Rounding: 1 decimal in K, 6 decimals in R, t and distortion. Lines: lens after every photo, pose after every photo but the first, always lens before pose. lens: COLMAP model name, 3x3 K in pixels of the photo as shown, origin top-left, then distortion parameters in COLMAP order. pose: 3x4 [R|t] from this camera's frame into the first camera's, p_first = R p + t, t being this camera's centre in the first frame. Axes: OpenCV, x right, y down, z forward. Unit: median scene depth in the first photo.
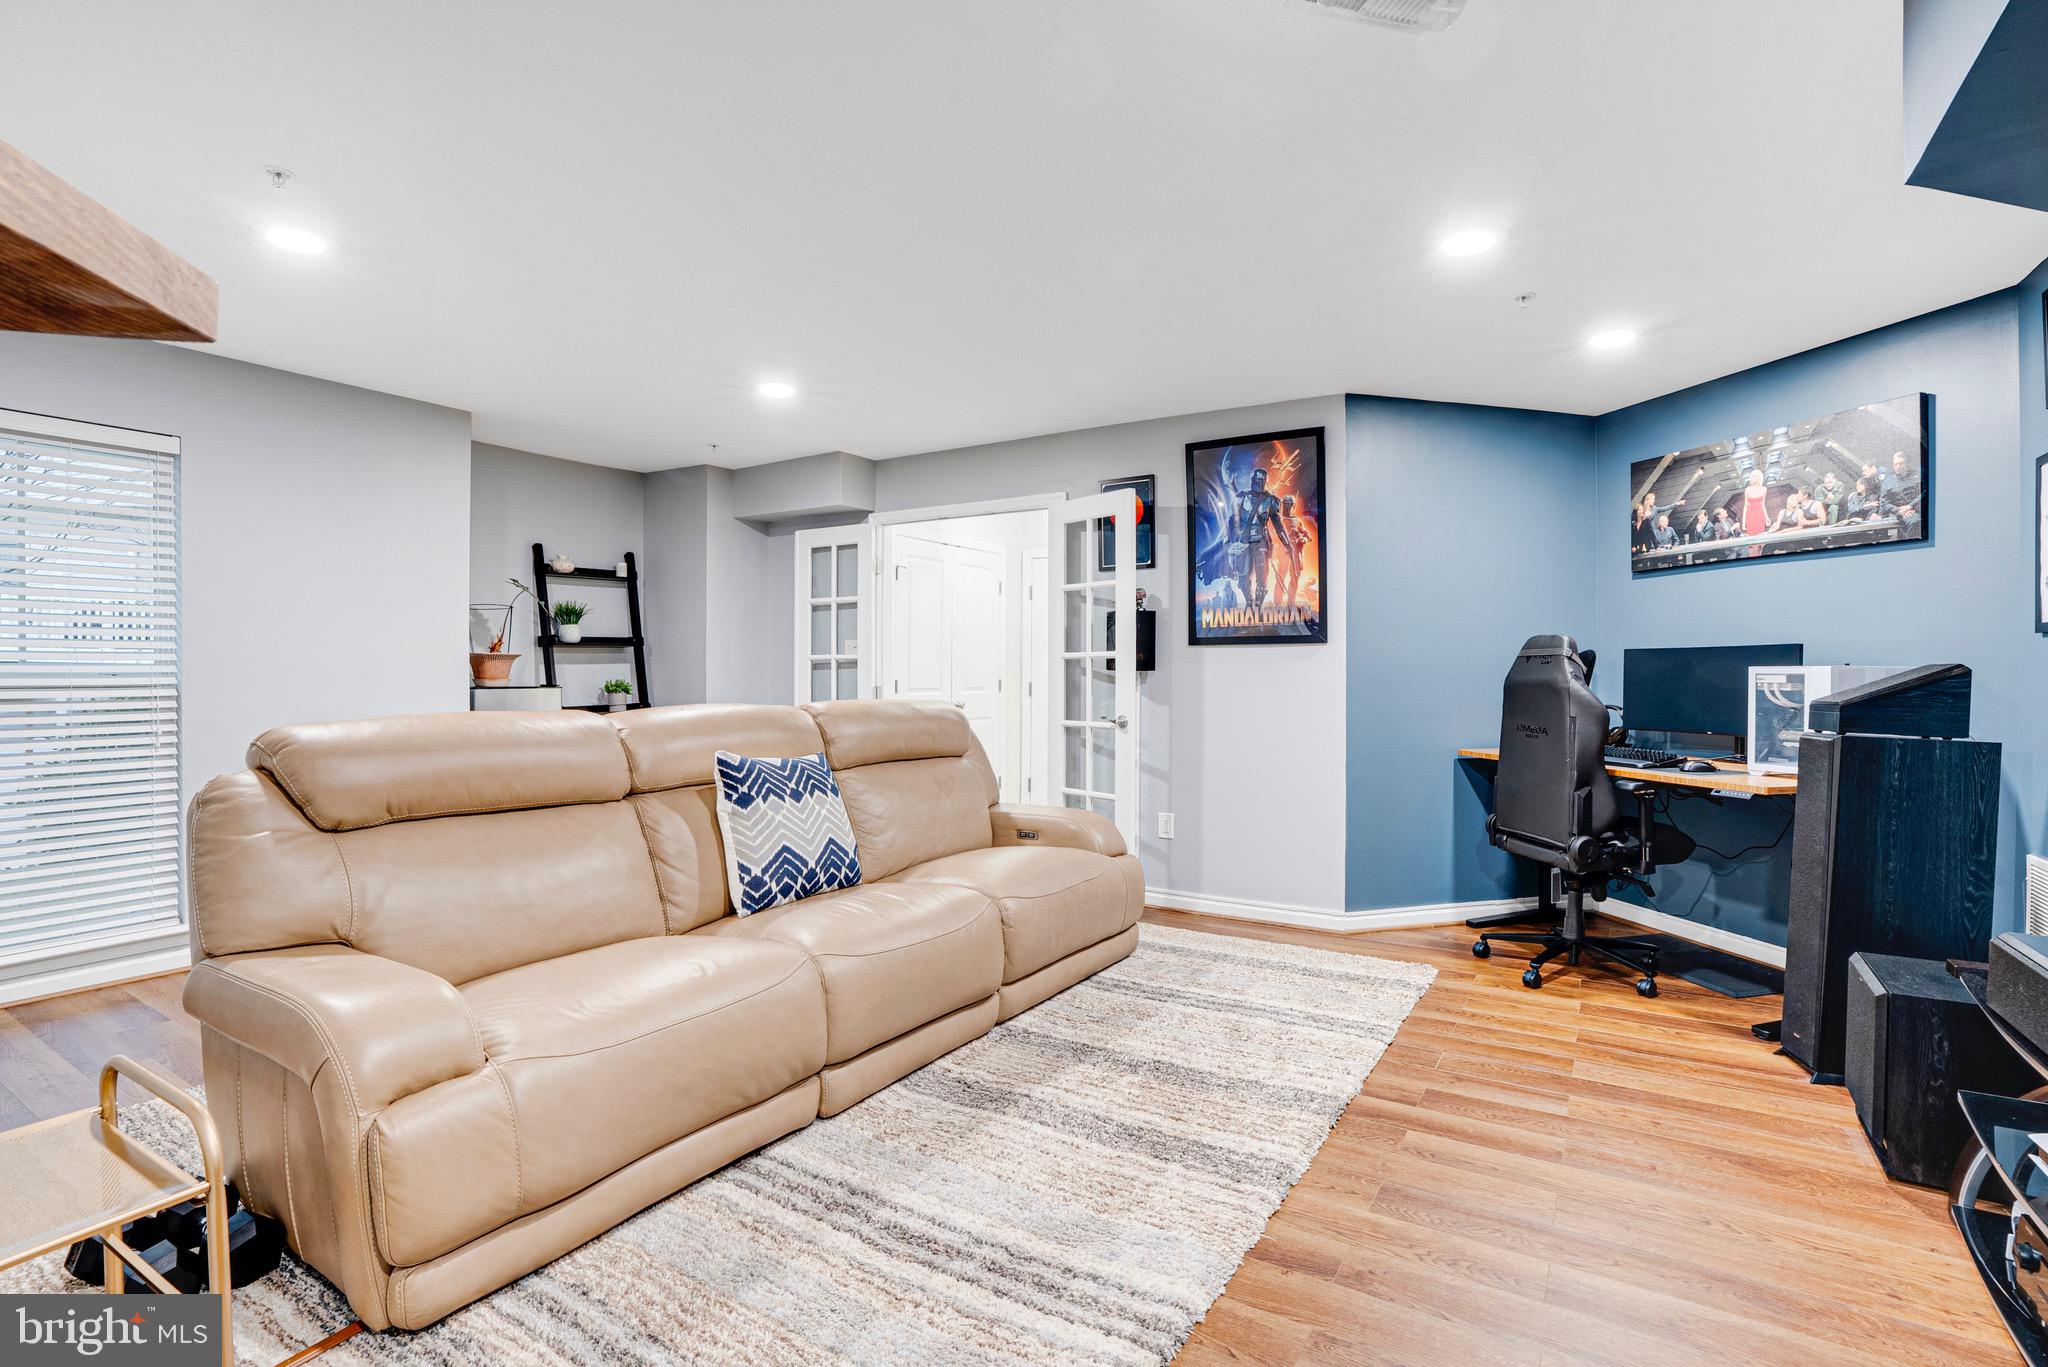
lens RADIAL K [[941.3, 0, 1027.0], [0, 941.3, 679.9], [0, 0, 1]] dist [-0.069228, 0.025392]
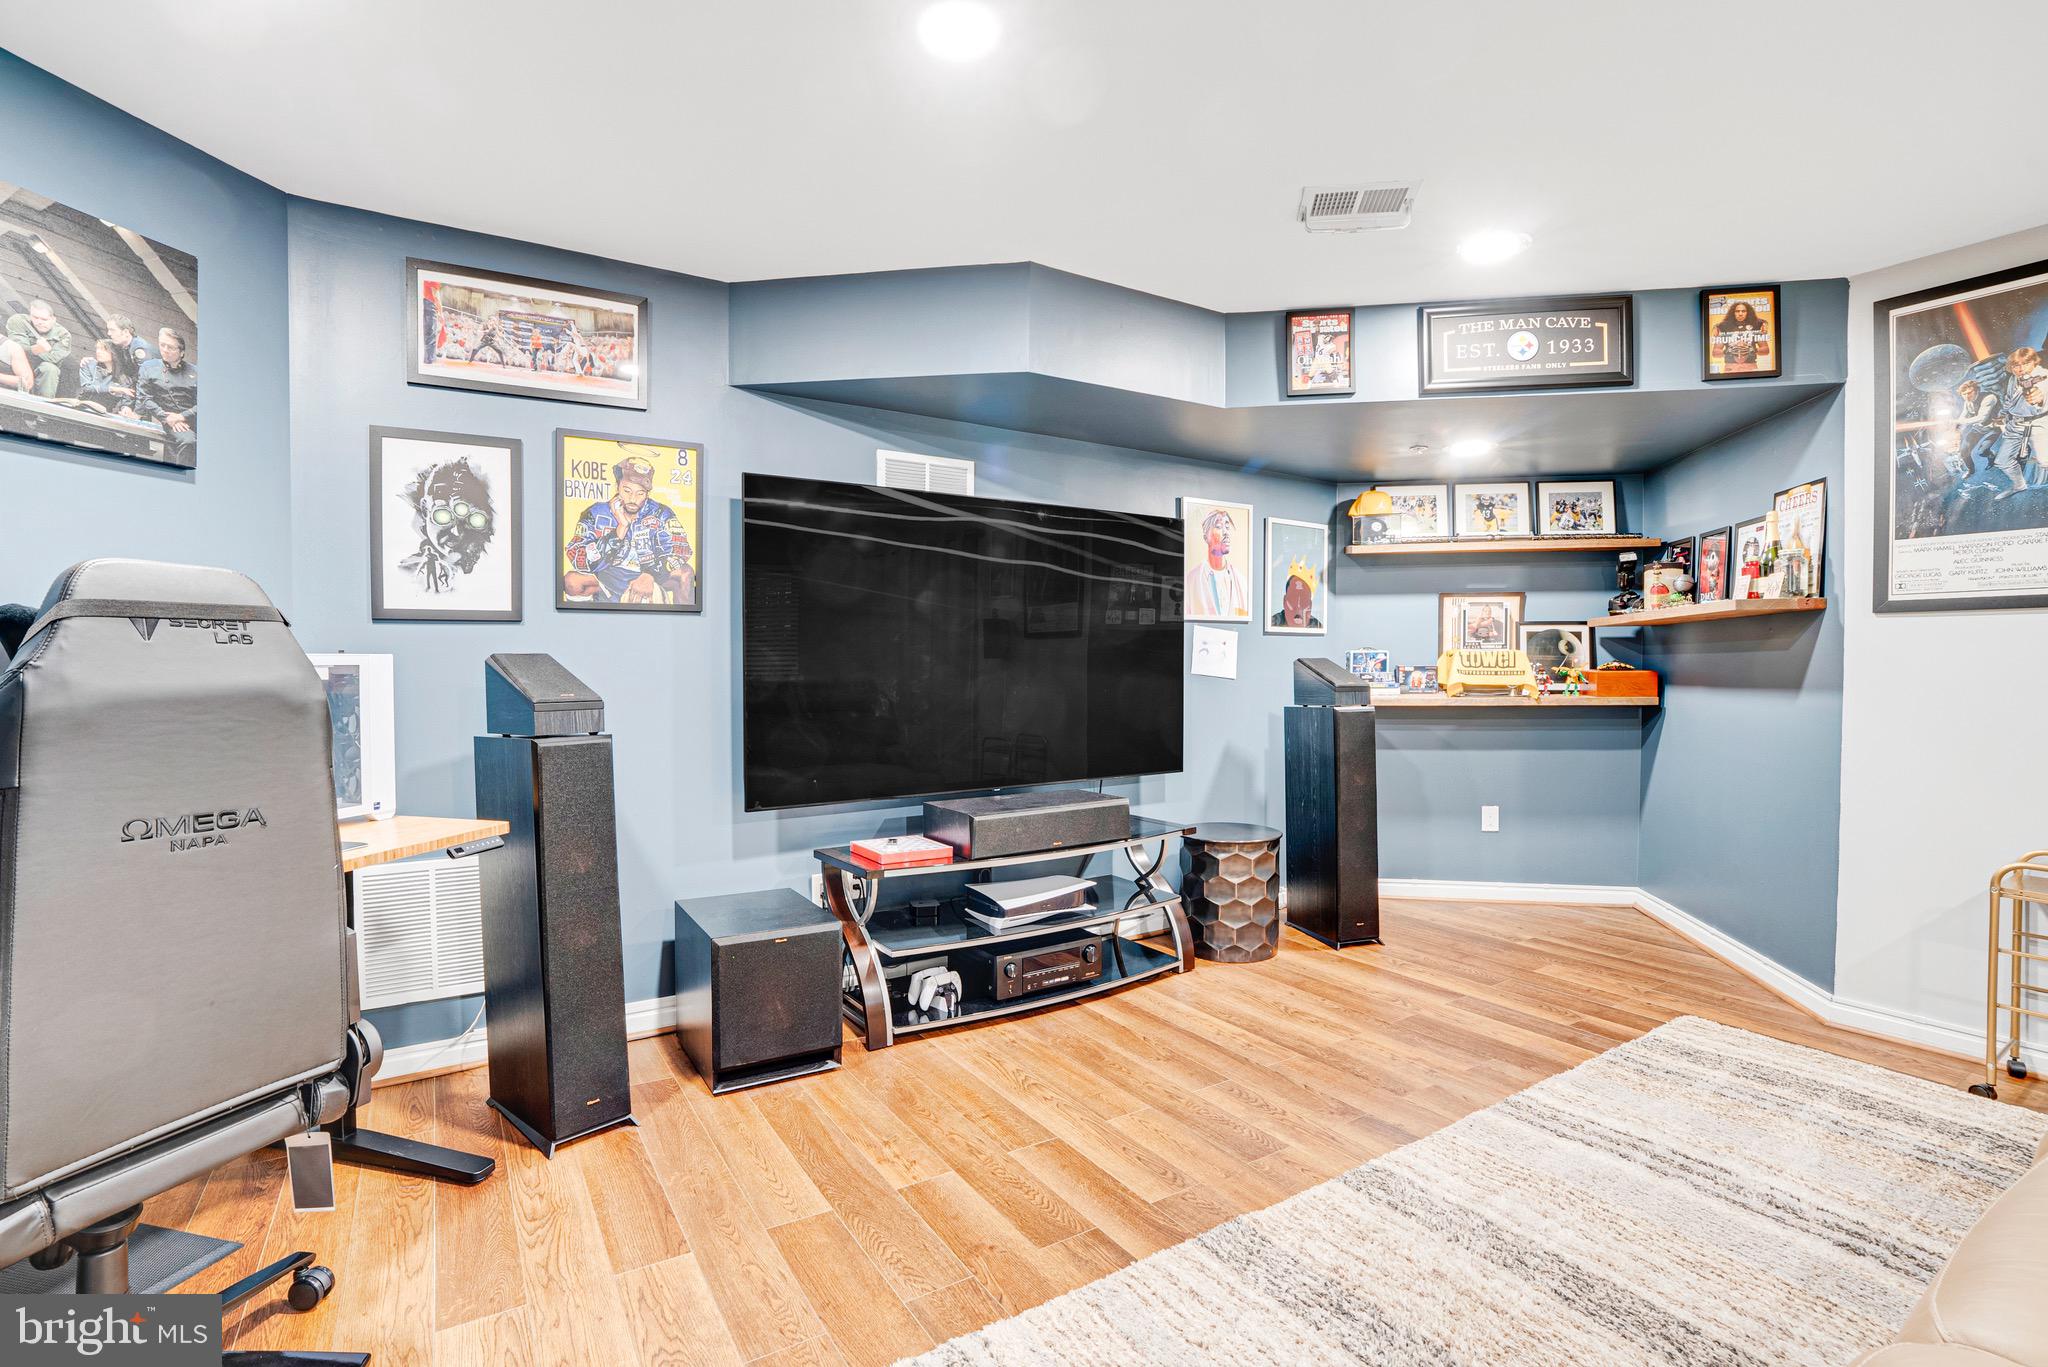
lens RADIAL K [[941.3, 0, 1027.0], [0, 941.3, 679.9], [0, 0, 1]] dist [-0.069228, 0.025392]
pose [[-0.903095, -0.007301, 0.429379, 0.114620], [0.007021, 0.999471, 0.031762, -0.012149], [-0.429384, 0.031699, -0.902566, 1.305703]]
